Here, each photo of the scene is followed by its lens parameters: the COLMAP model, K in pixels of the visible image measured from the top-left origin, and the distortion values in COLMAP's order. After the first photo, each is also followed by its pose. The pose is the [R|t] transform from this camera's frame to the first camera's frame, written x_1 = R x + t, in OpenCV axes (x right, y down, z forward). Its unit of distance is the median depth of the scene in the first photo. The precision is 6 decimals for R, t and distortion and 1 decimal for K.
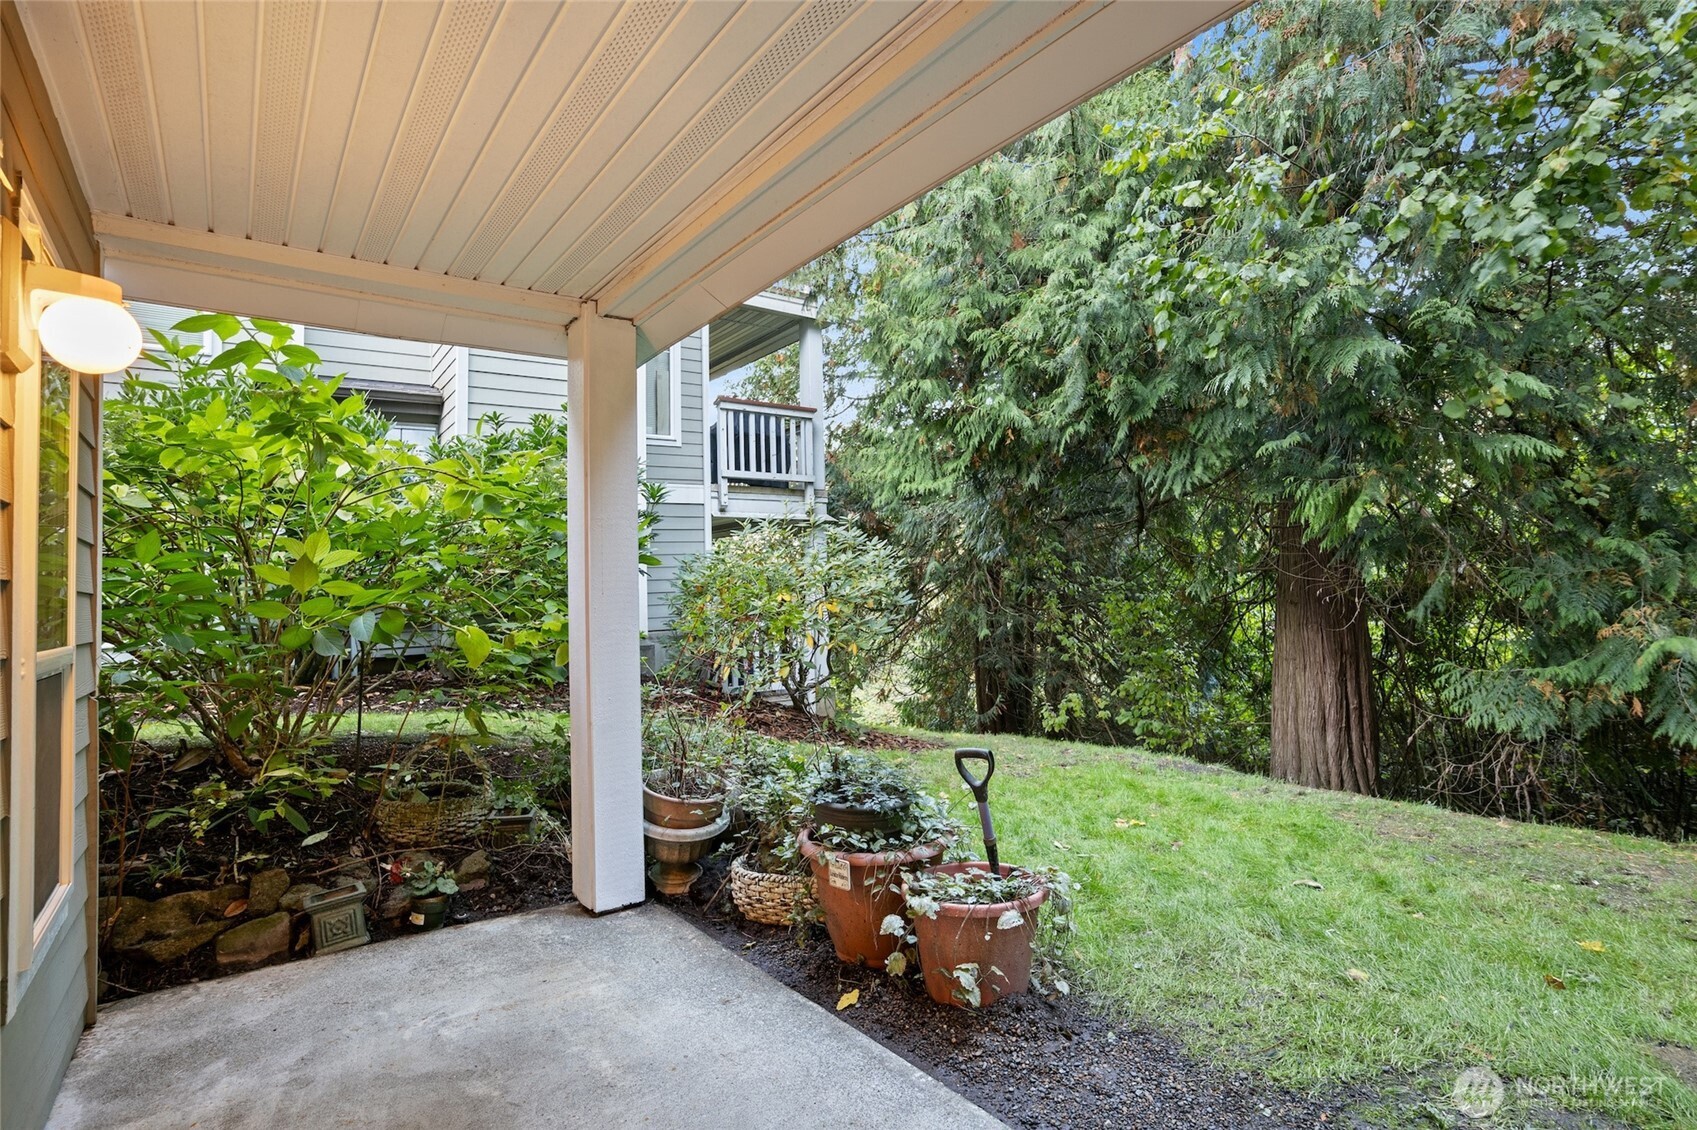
lens RADIAL K [[873.0, 0, 851.9], [0, 873.0, 559.3], [0, 0, 1]] dist [0.000104, 0.000792]
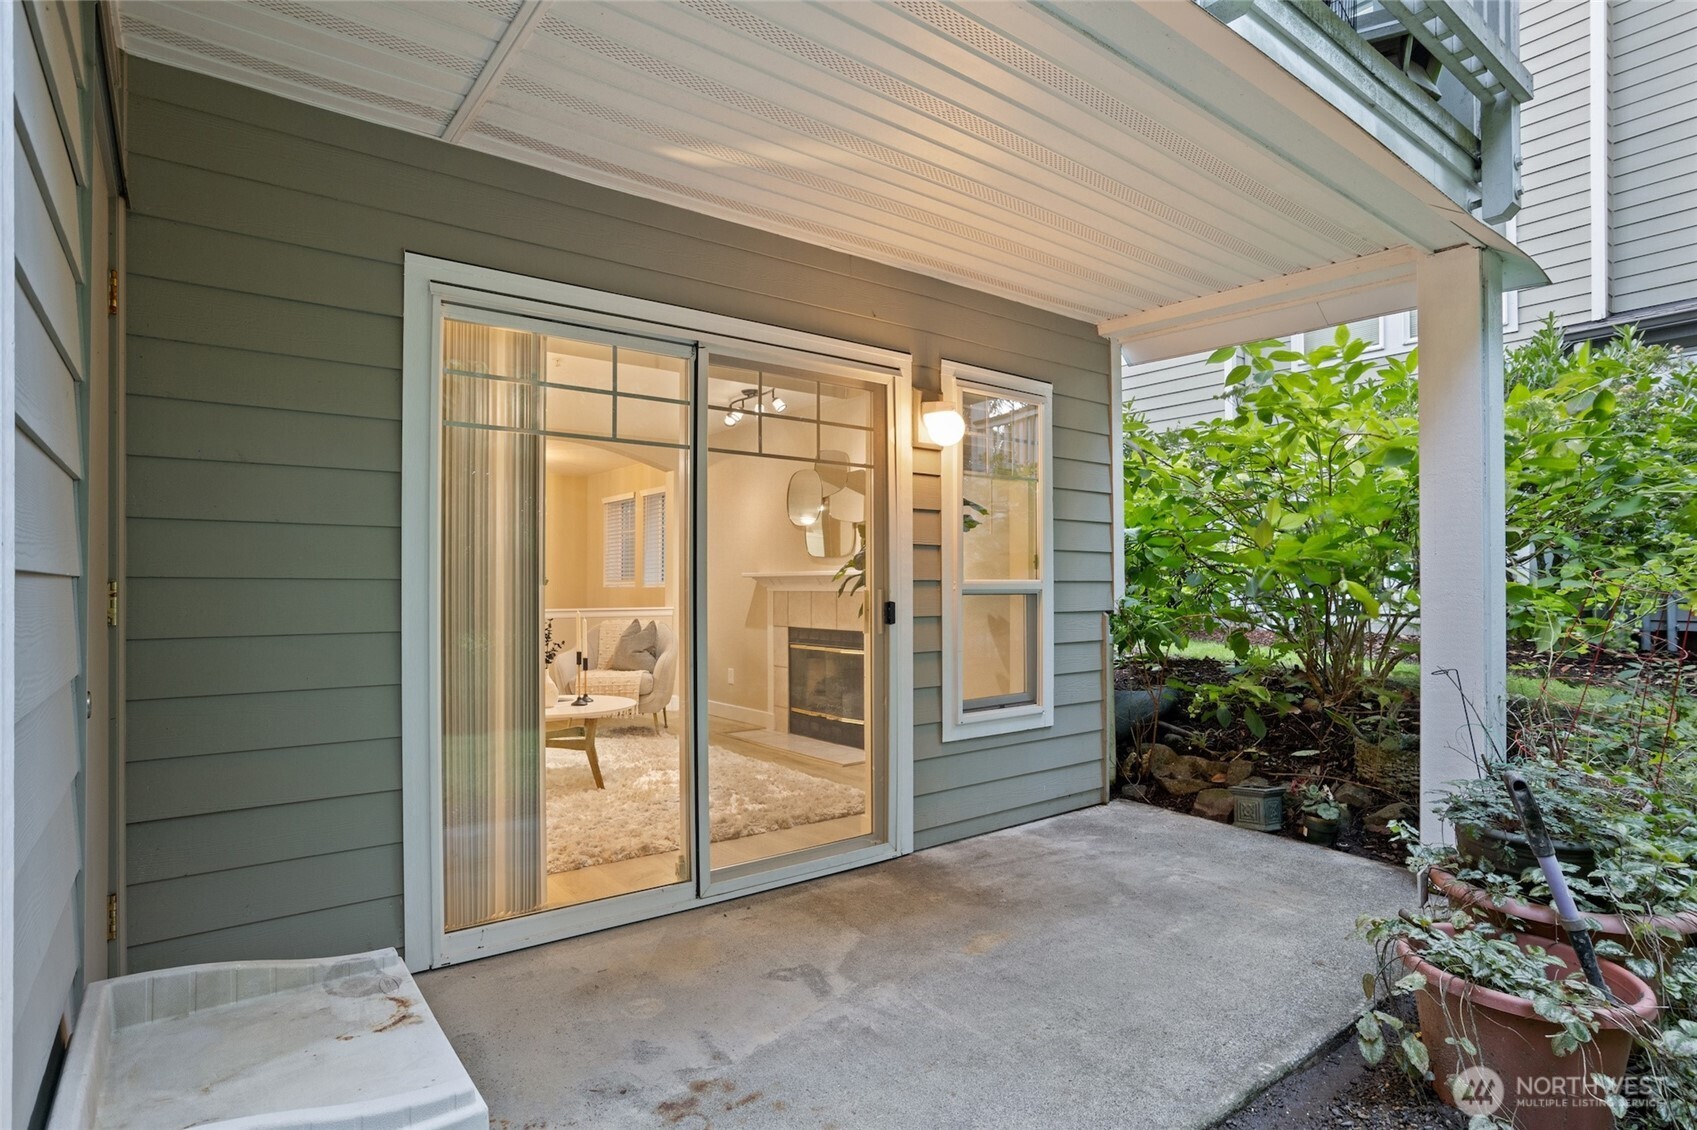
lens RADIAL K [[873.0, 0, 853.9], [0, 873.0, 571.6], [0, 0, 1]] dist [0.000104, 0.000792]
pose [[0.039441, 0.016259, -0.999090, 0.752197], [0.031095, 0.999363, 0.017491, 0.029839], [0.998738, -0.031757, 0.038911, 0.420952]]
